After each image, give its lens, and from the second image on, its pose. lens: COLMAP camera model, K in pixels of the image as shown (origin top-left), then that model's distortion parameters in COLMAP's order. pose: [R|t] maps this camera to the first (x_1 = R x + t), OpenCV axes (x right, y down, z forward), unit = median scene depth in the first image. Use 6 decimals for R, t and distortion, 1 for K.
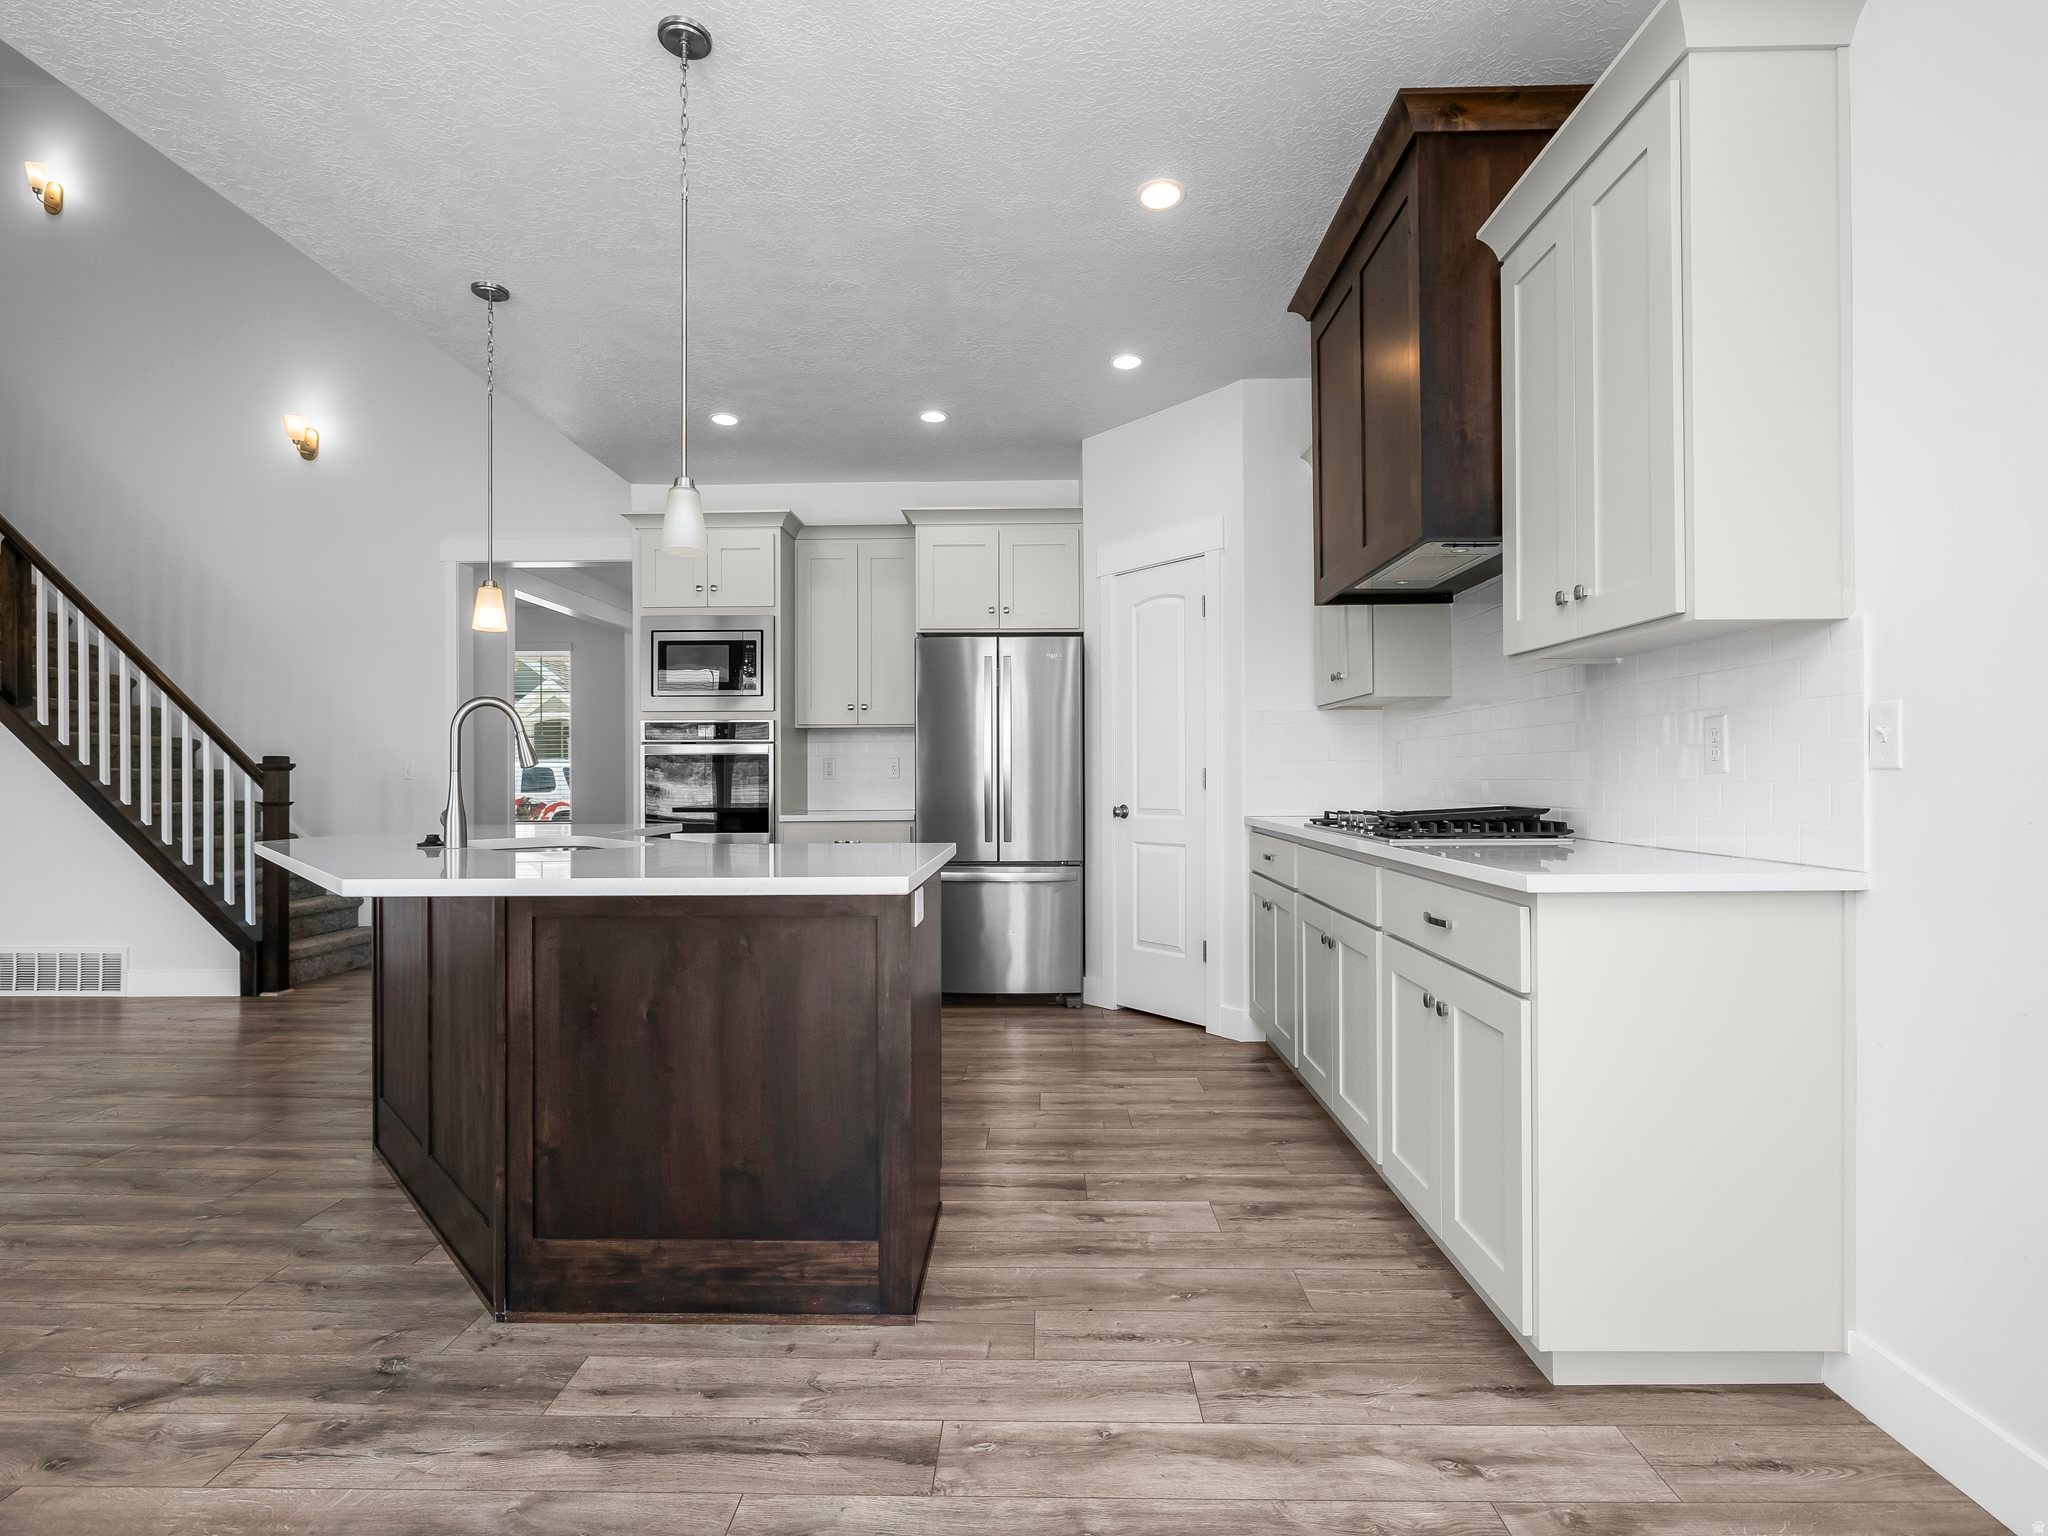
lens RADIAL K [[948.0, 0, 1031.5], [0, 948.0, 776.0], [0, 0, 1]] dist [-0.004578, -0.000280]
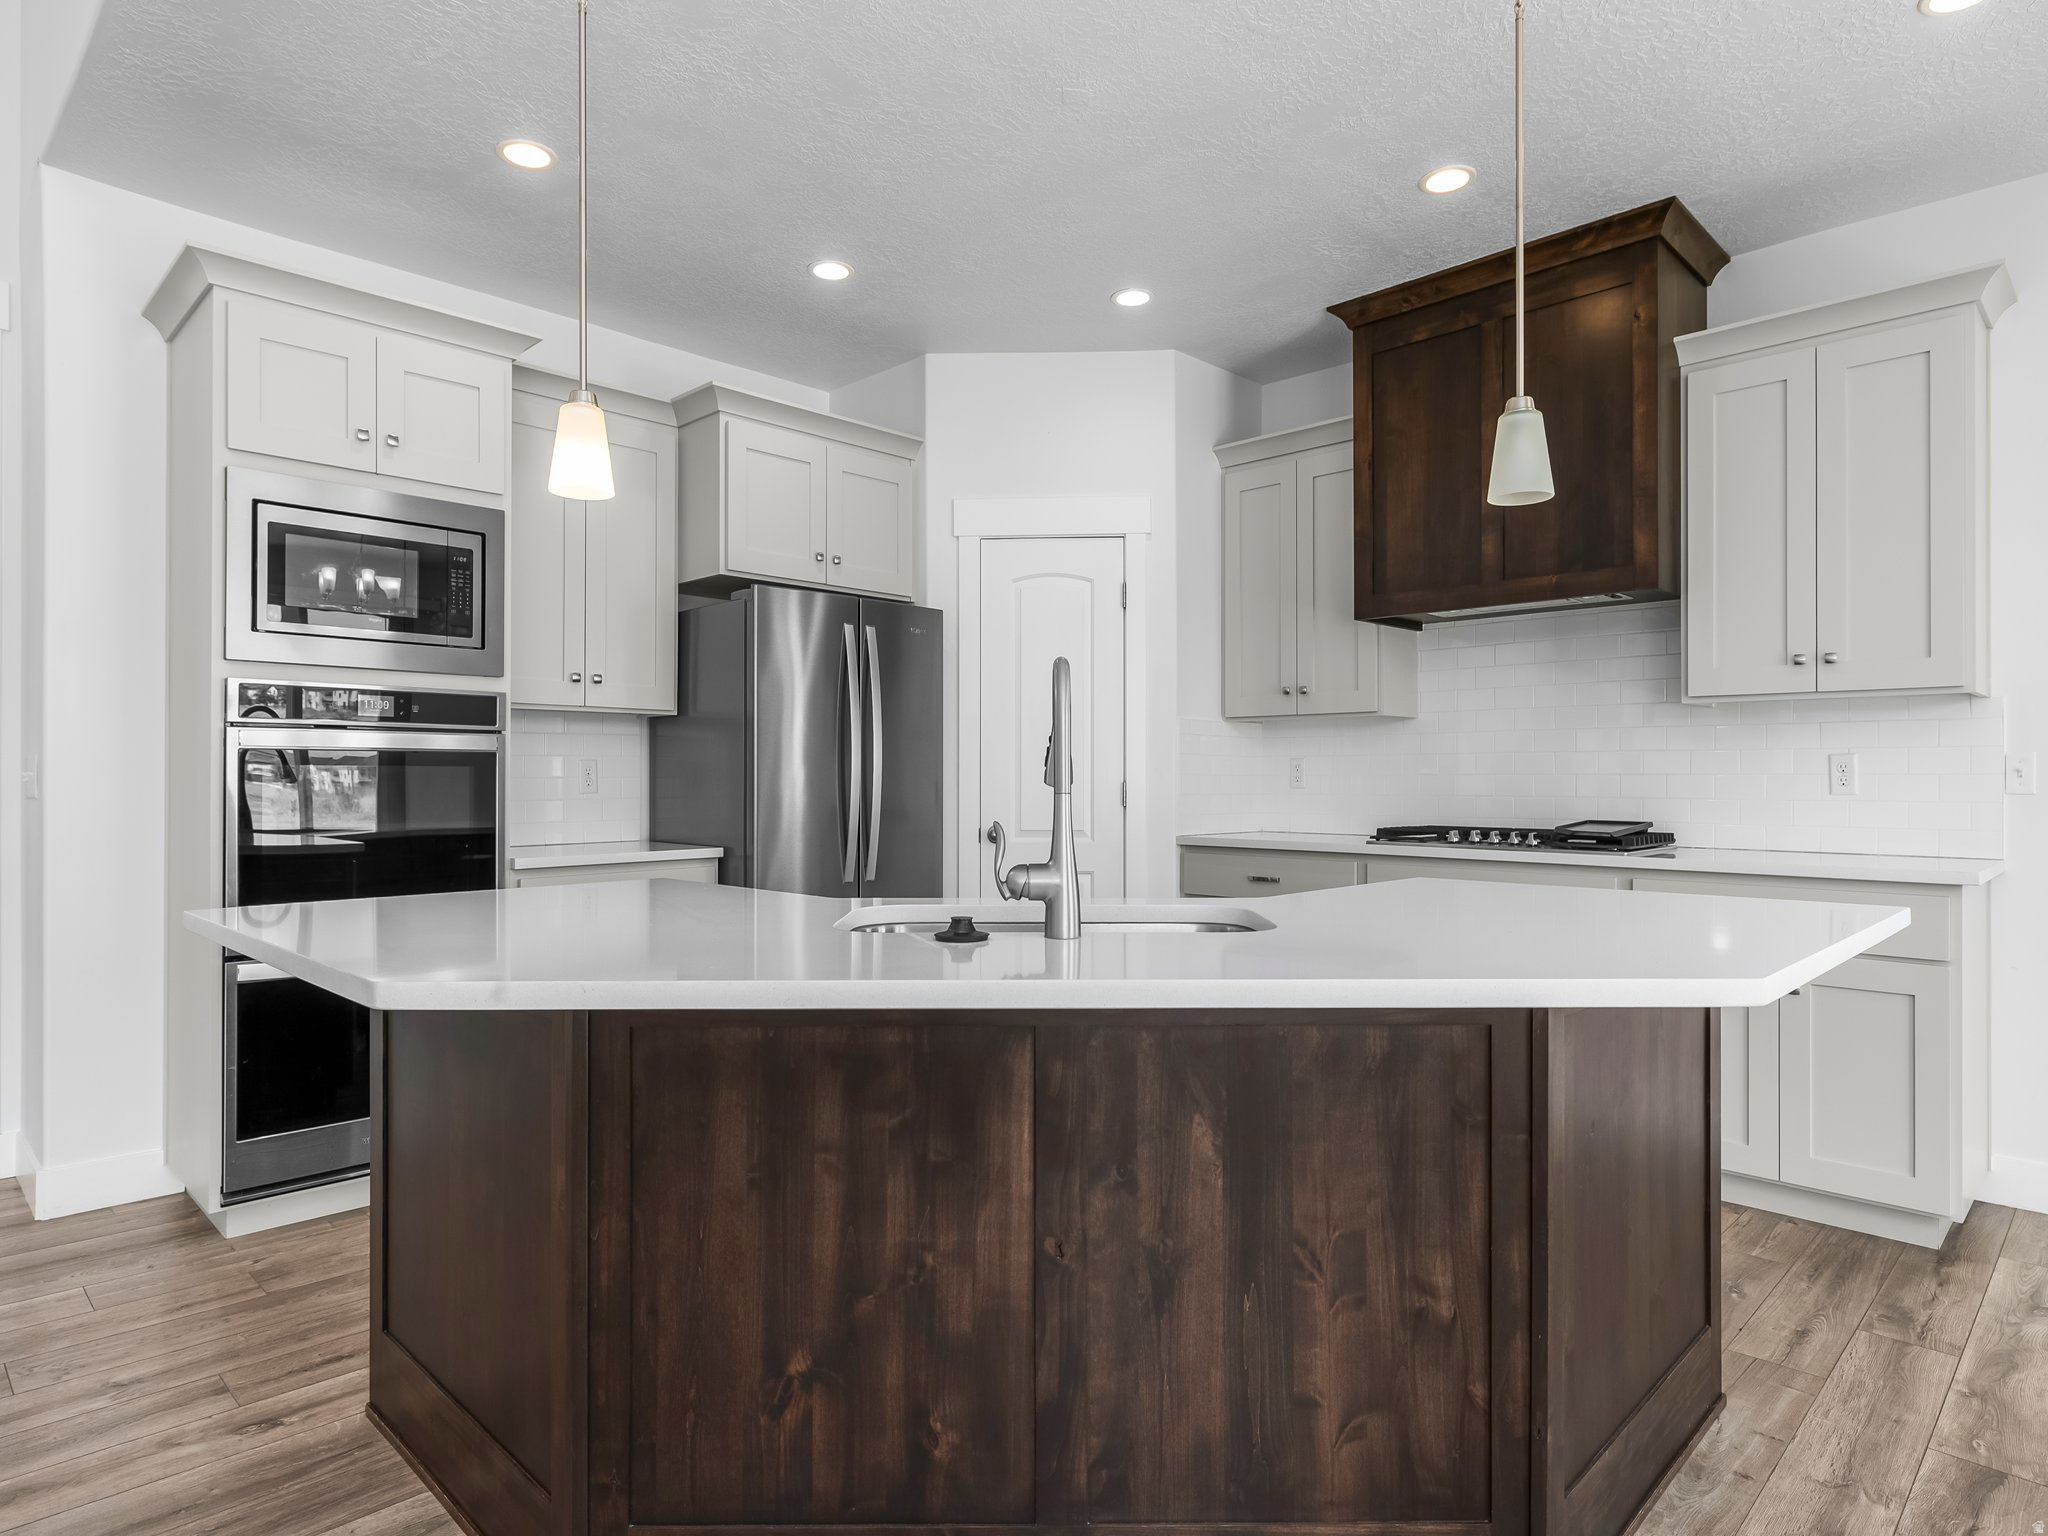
lens RADIAL K [[1162.3, 0, 1020.2], [0, 1162.3, 774.0], [0, 0, 1]] dist [0.007804, -0.003455]
pose [[0.692548, 0.009311, 0.721311, -1.237783], [-0.004281, 0.999952, -0.008797, -0.010730], [-0.721359, 0.003004, 0.692555, 0.626525]]
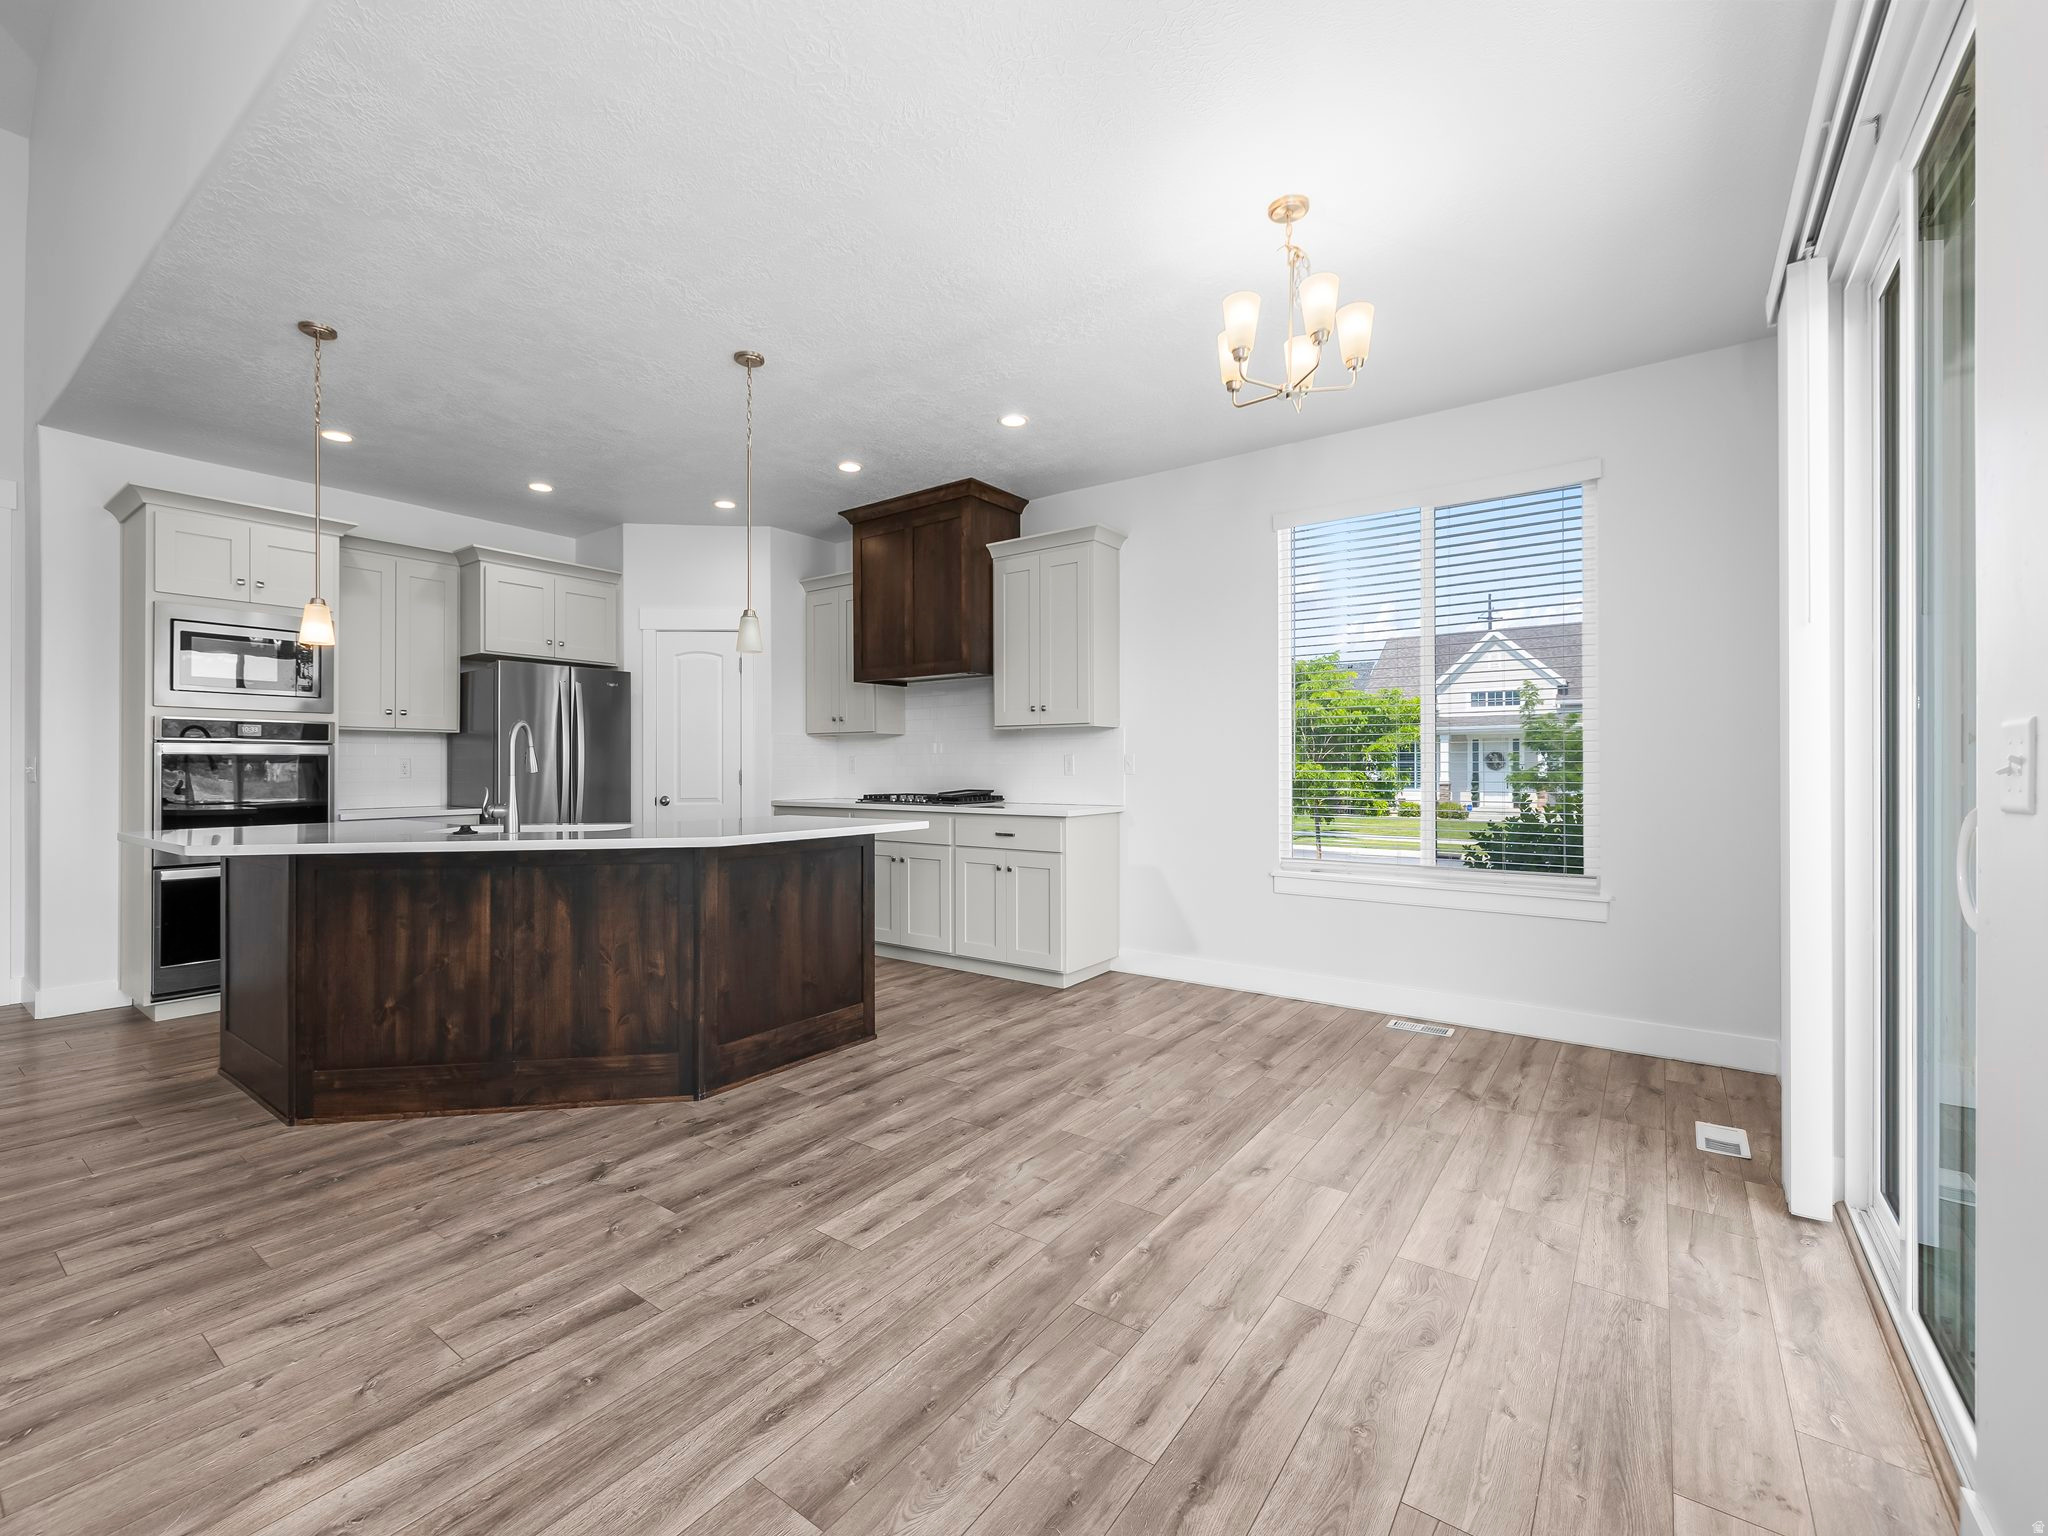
lens RADIAL K [[870.5, 0, 1000.8], [0, 870.5, 763.8], [0, 0, 1]] dist [0.004374, -0.000512]
pose [[0.586739, 0.008738, 0.809729, -1.348908], [0.000074, 0.999941, -0.010843, -0.007698], [-0.809776, 0.006422, 0.586704, -0.317638]]
